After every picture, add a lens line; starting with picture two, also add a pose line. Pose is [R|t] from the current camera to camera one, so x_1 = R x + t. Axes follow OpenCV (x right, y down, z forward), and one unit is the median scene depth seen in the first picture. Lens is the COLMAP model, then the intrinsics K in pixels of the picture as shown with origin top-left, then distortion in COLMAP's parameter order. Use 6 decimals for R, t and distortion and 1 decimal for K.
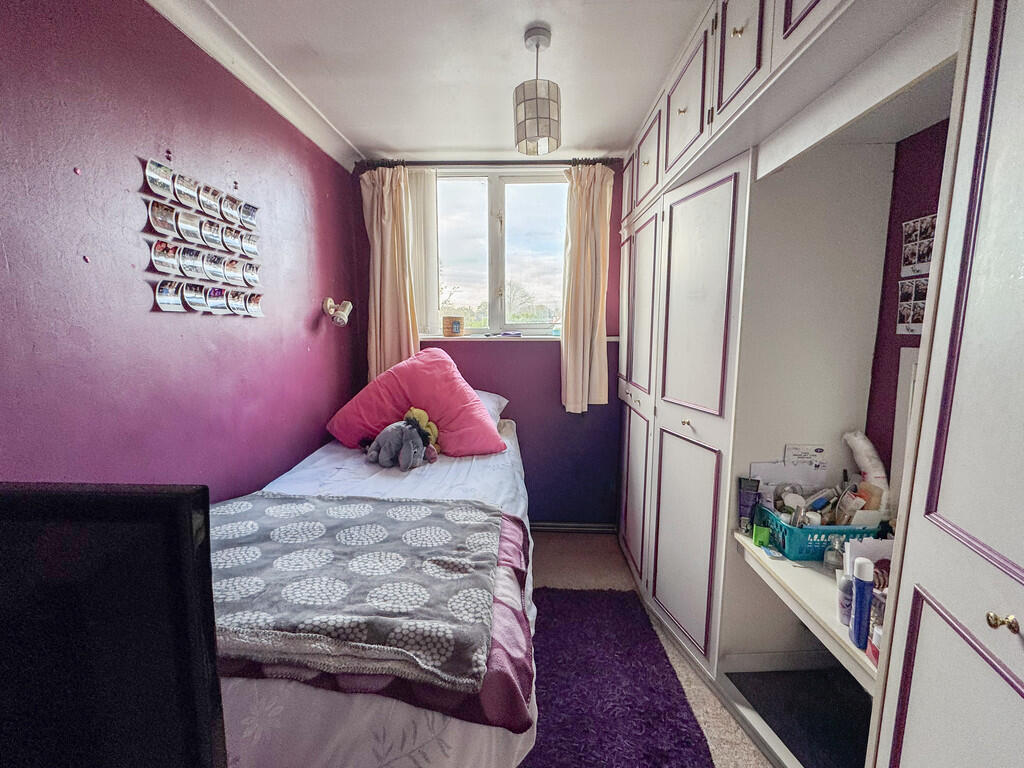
lens RADIAL K [[442.7, 0, 512.0], [0, 442.7, 384.0], [0, 0, 1]] dist [-0.001613, -0.000256]
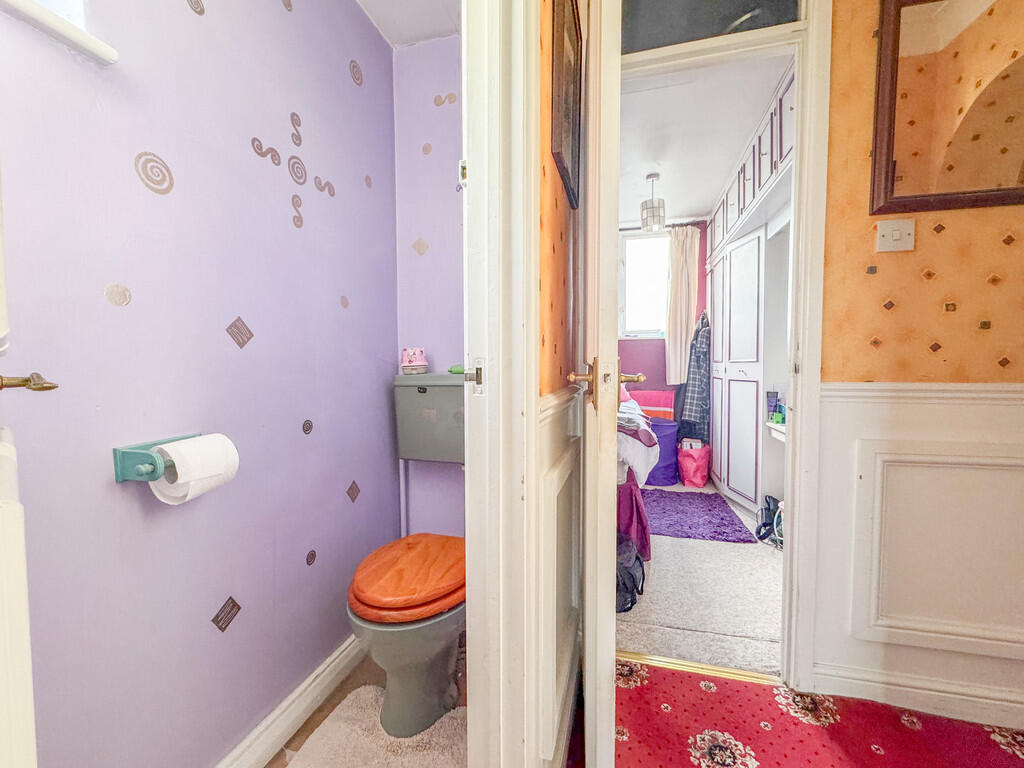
lens RADIAL K [[442.7, 0, 512.0], [0, 442.7, 384.0], [0, 0, 1]] dist [-0.001613, -0.000256]
pose [[0.976152, -0.002152, -0.217076, -0.102202], [-0.015937, 0.996542, -0.081542, 0.258296], [0.216501, 0.083057, 0.972743, -0.791547]]
